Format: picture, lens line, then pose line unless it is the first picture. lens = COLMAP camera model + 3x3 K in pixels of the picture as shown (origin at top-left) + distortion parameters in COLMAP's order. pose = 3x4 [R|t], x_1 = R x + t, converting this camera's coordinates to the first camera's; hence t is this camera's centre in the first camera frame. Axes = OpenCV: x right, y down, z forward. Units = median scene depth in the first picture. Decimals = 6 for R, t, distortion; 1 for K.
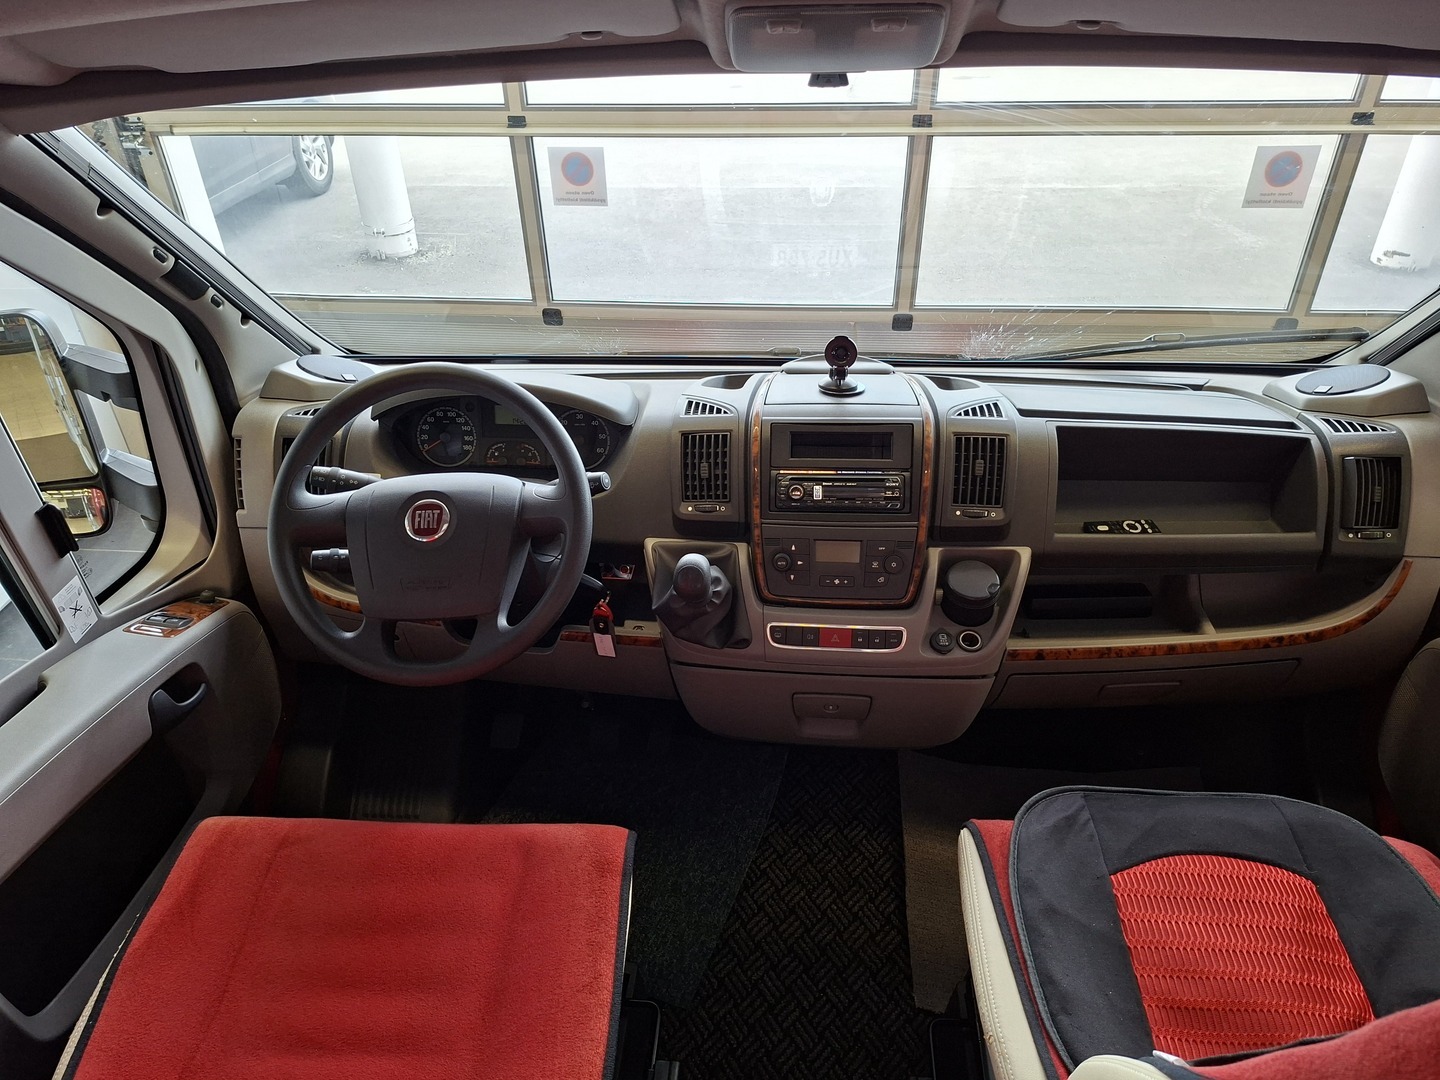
lens RADIAL K [[1028.4, 0, 710.0], [0, 1028.4, 547.0], [0, 0, 1]] dist [0.157042, -0.232628]
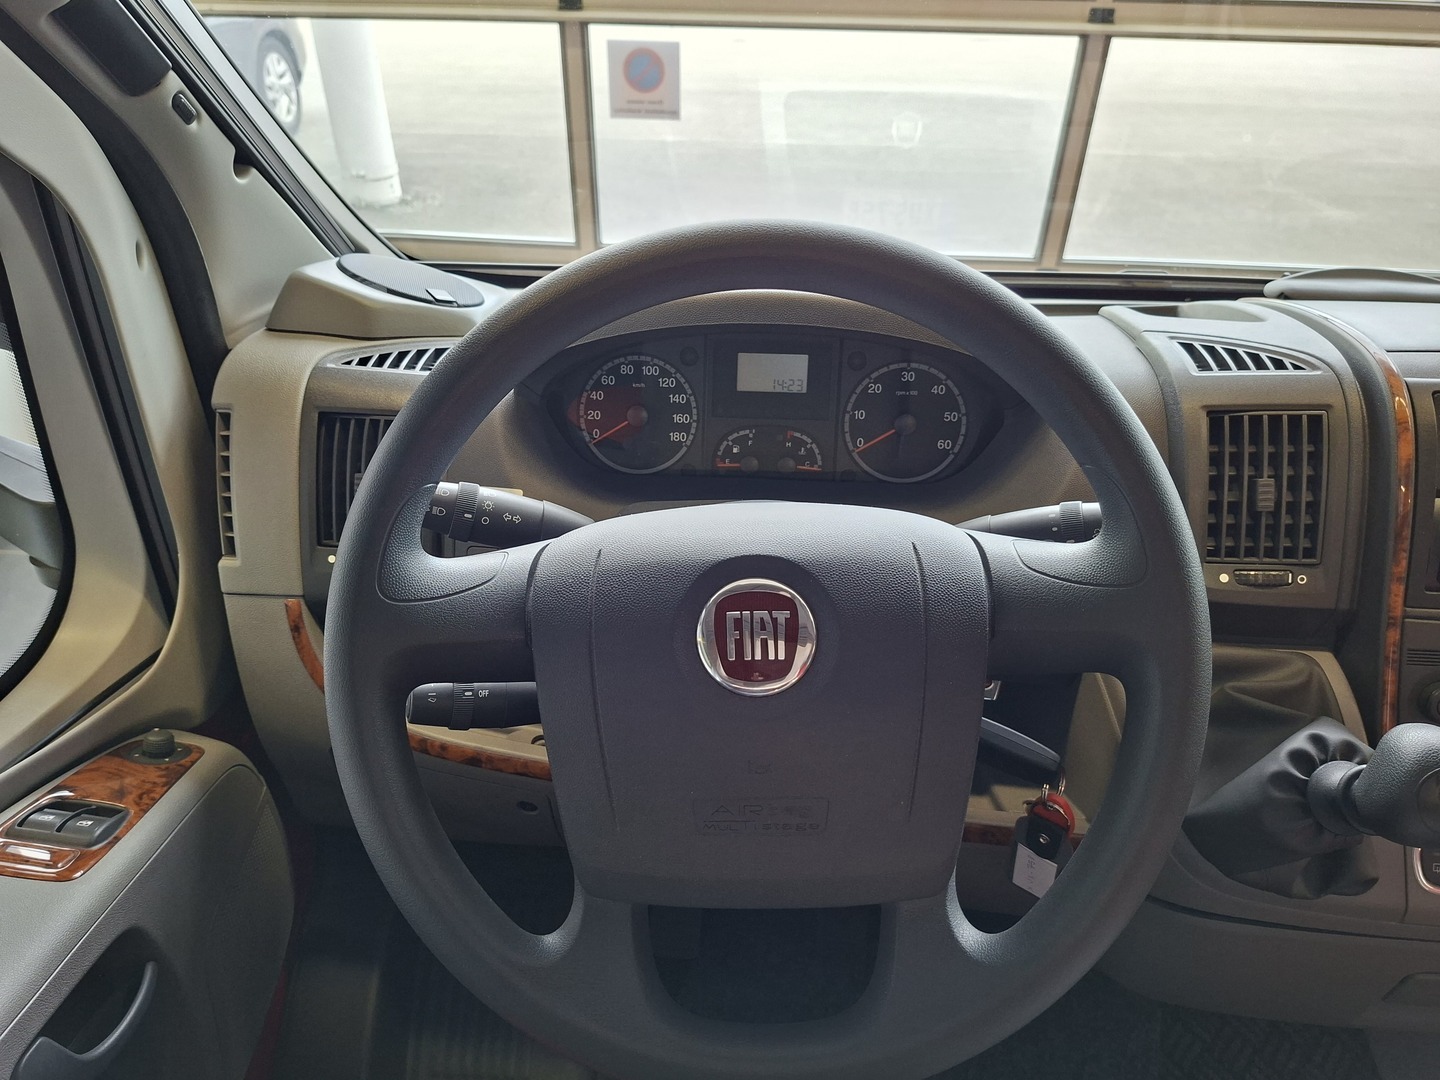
lens RADIAL K [[1028.4, 0, 710.0], [0, 1028.4, 547.0], [0, 0, 1]] dist [0.157042, -0.232628]
pose [[0.999139, 0.012031, 0.039694, -0.241975], [-0.012673, 0.999792, 0.015952, -0.050865], [-0.039494, -0.016441, 0.999085, 0.502276]]
